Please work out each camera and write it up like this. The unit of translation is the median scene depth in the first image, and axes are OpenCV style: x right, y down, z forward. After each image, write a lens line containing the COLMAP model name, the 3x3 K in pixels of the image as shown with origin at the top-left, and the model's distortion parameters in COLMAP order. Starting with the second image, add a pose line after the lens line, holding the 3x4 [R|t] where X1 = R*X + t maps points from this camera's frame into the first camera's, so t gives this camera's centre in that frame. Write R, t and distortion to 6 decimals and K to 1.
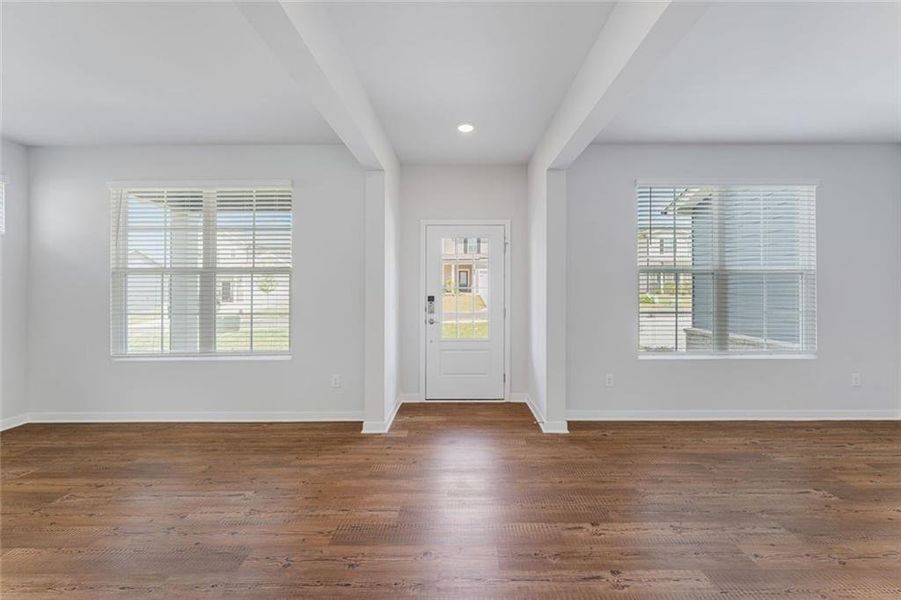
lens RADIAL K [[370.3, 0, 452.0], [0, 370.3, 292.4], [0, 0, 1]] dist [-0.000342, 0.000590]
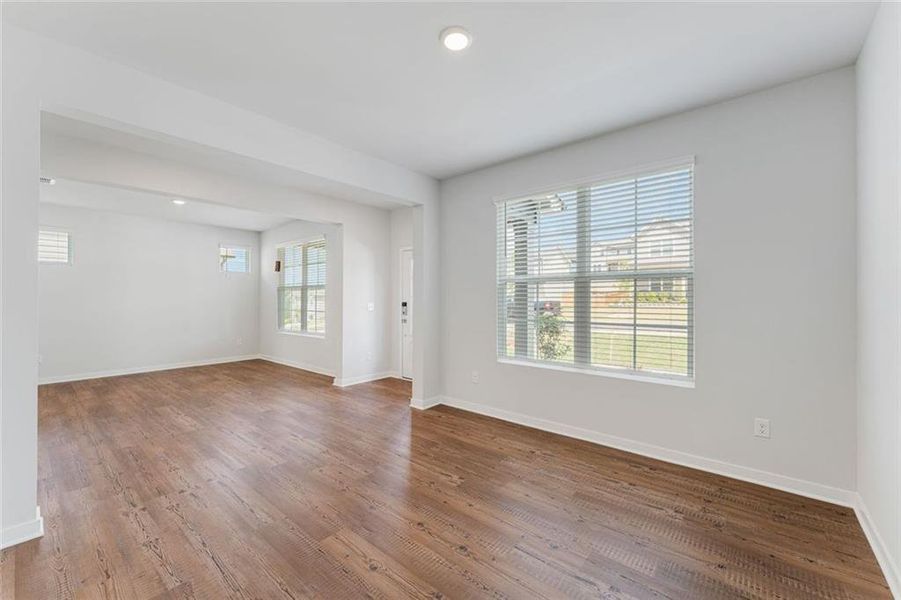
lens RADIAL K [[370.3, 0, 459.6], [0, 370.3, 302.9], [0, 0, 1]] dist [-0.000342, 0.000590]
pose [[0.759920, 0.009985, -0.649940, 1.143596], [0.000444, 0.999874, 0.015880, -0.012014], [0.650017, -0.012356, 0.759819, 0.099833]]
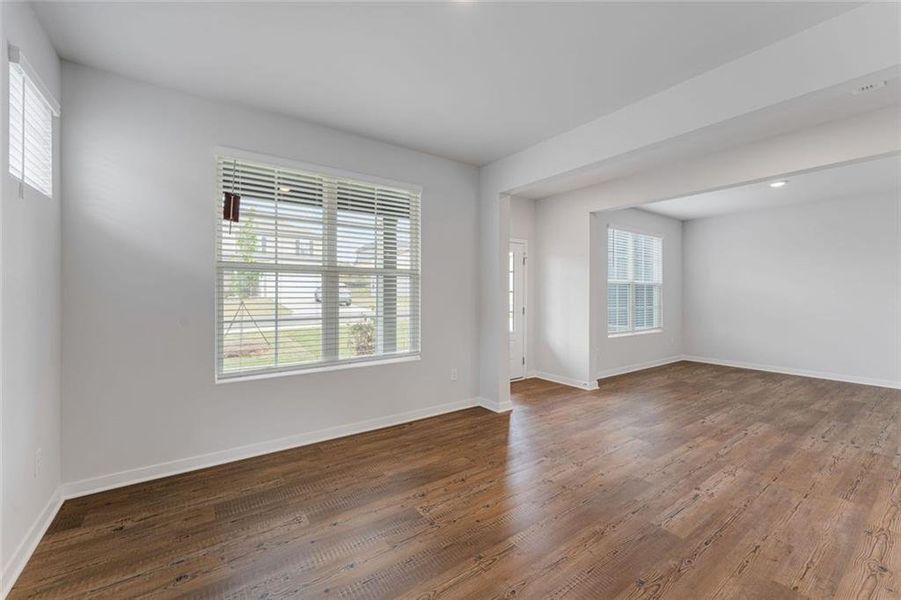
lens RADIAL K [[370.3, 0, 432.0], [0, 370.3, 288.2], [0, 0, 1]] dist [-0.000342, 0.000590]
pose [[0.823805, 0.013816, 0.566704, -1.028543], [-0.004882, 0.999839, -0.017279, 0.001200], [-0.566852, 0.011467, 0.823740, 0.129427]]
